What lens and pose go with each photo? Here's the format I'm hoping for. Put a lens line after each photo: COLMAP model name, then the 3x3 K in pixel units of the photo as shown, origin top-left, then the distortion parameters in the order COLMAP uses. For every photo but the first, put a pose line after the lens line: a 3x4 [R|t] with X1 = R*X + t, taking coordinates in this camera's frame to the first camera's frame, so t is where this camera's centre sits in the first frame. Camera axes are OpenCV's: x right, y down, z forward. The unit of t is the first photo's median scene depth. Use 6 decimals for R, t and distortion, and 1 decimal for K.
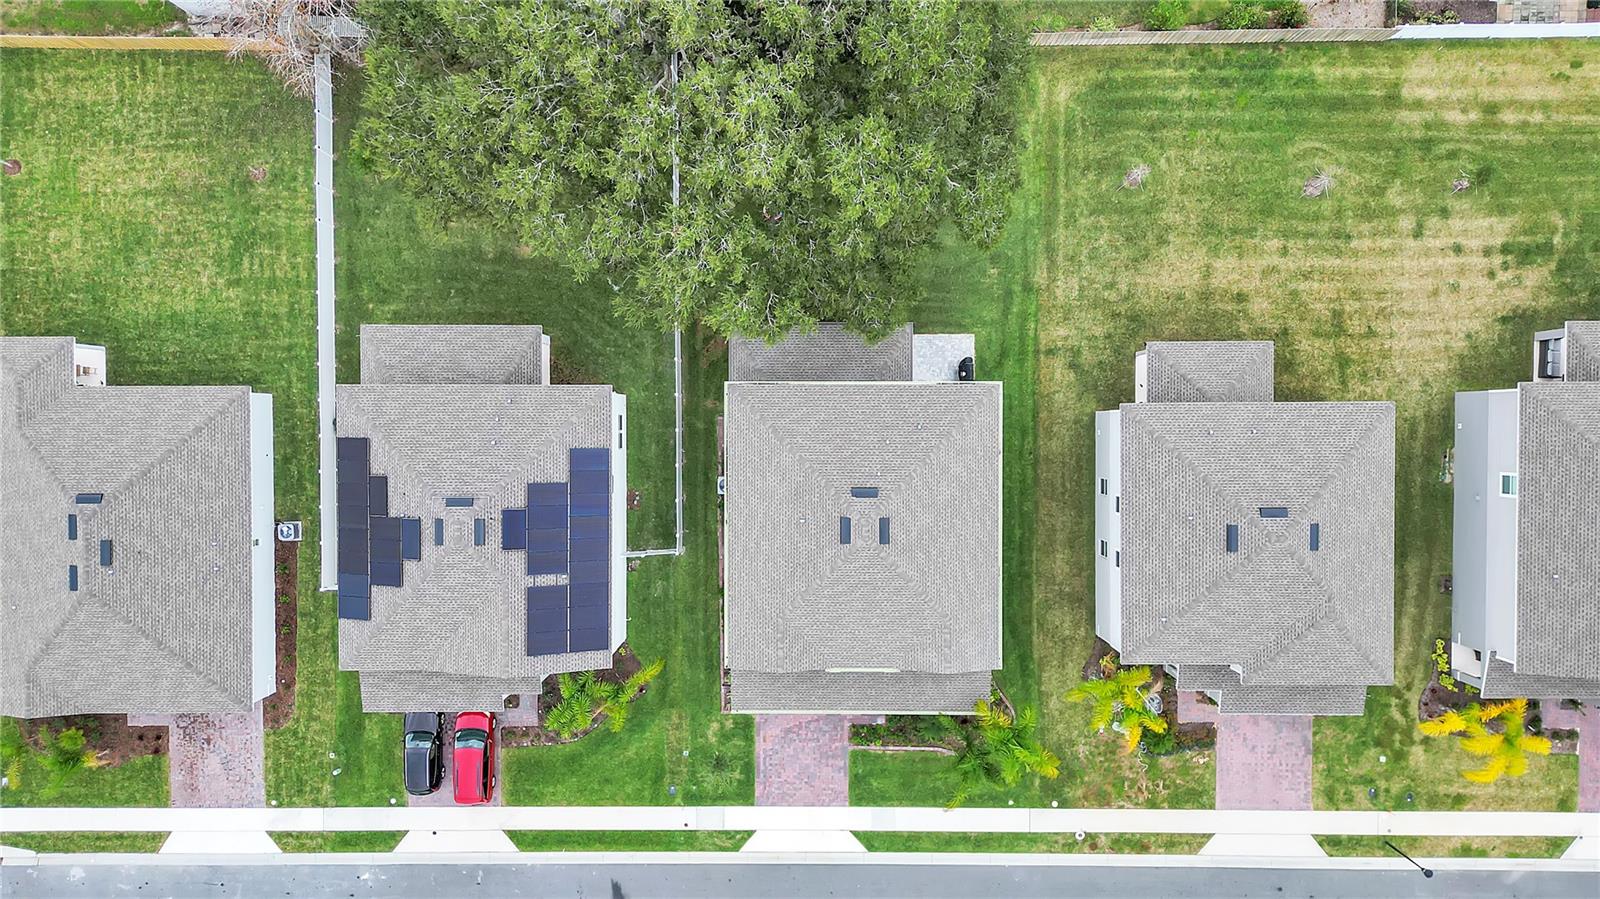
lens RADIAL K [[1117.9, 0, 806.2], [0, 1117.9, 449.2], [0, 0, 1]] dist [0.077766, -0.074999]
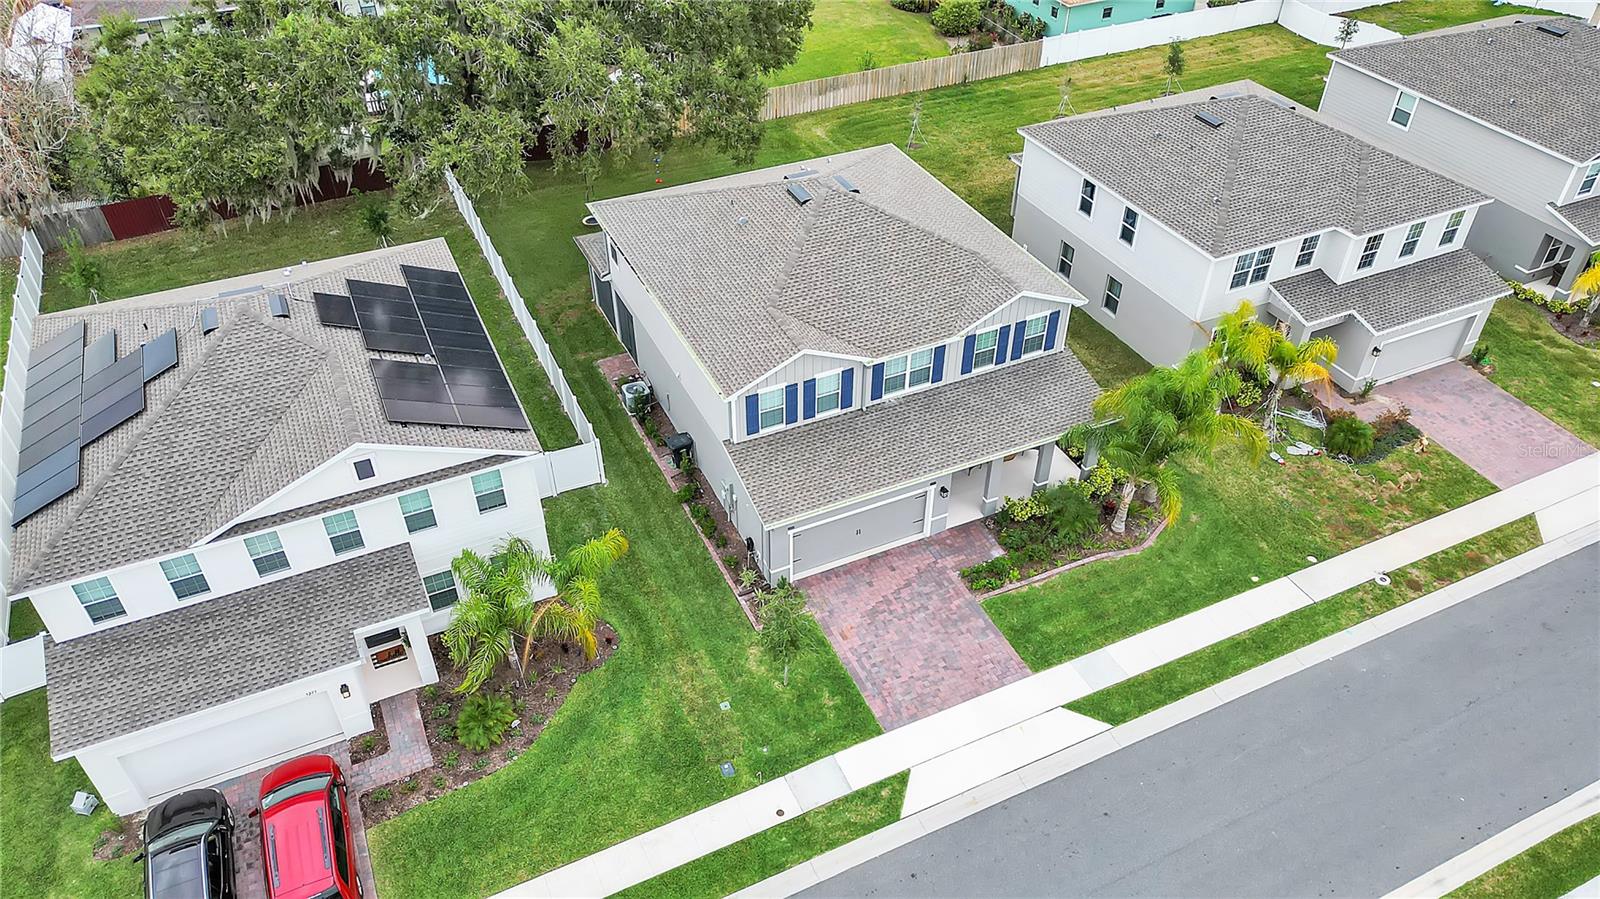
lens RADIAL K [[1117.9, 0, 806.2], [0, 1117.9, 449.2], [0, 0, 1]] dist [0.077766, -0.074999]
pose [[0.903965, -0.261883, 0.338029, -0.221623], [0.427606, 0.553451, -0.714734, 0.603921], [0.000094, 0.790638, 0.612283, 0.574653]]
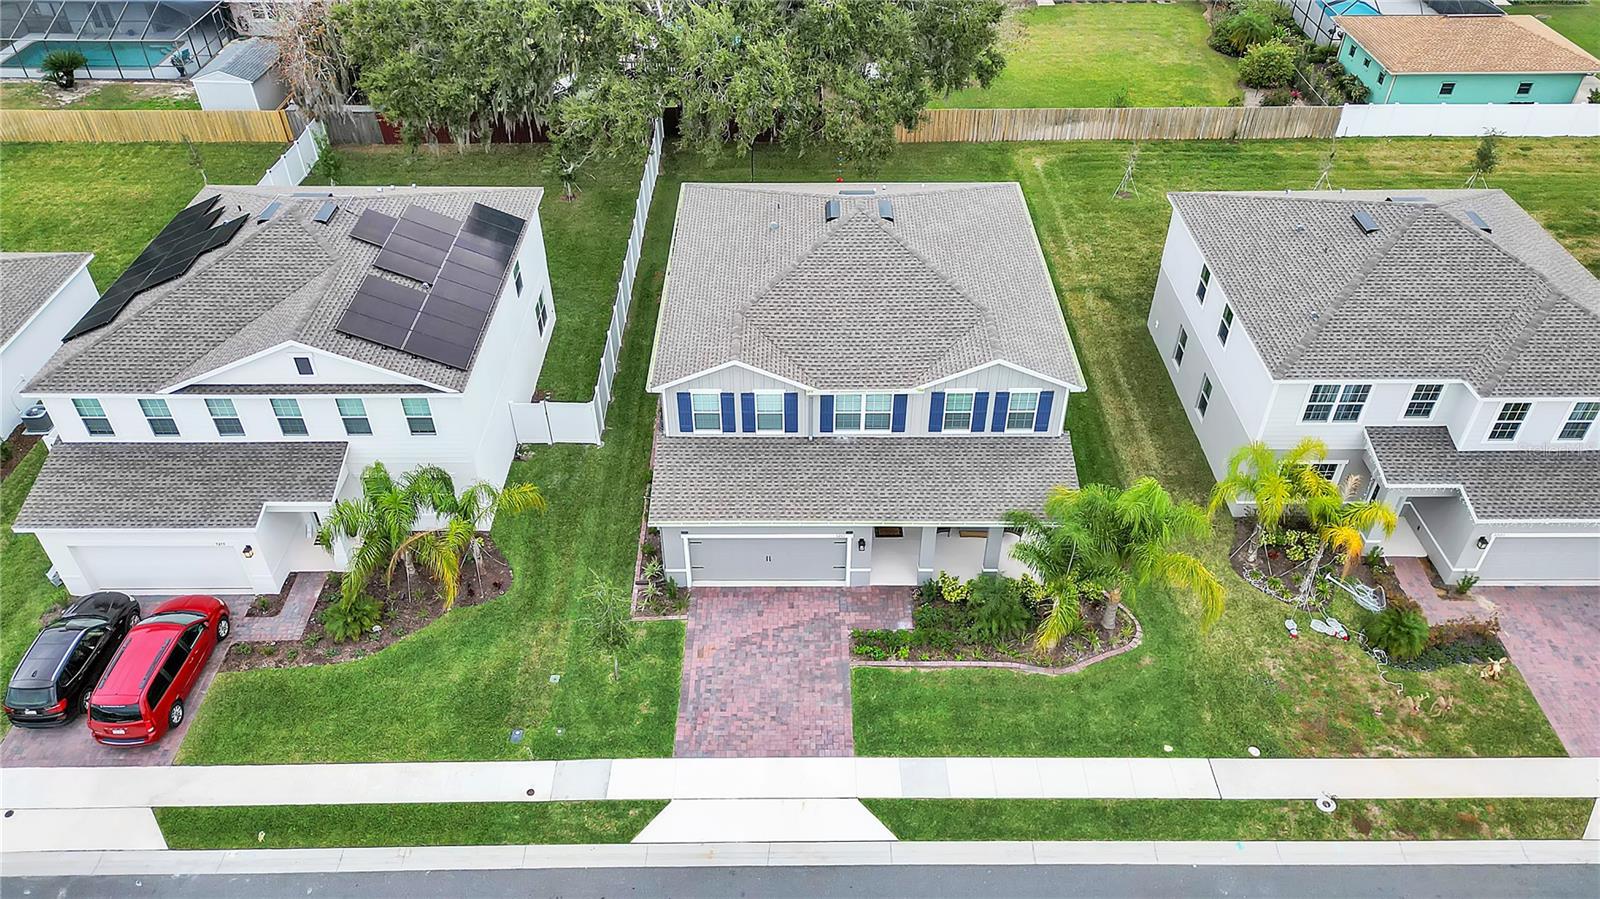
lens RADIAL K [[1117.9, 0, 806.2], [0, 1117.9, 449.2], [0, 0, 1]] dist [0.077766, -0.074999]
pose [[0.999963, 0.002343, 0.008309, 0.010924], [0.005139, 0.611811, -0.790987, 0.637925], [-0.006937, 0.791001, 0.611776, 0.575475]]
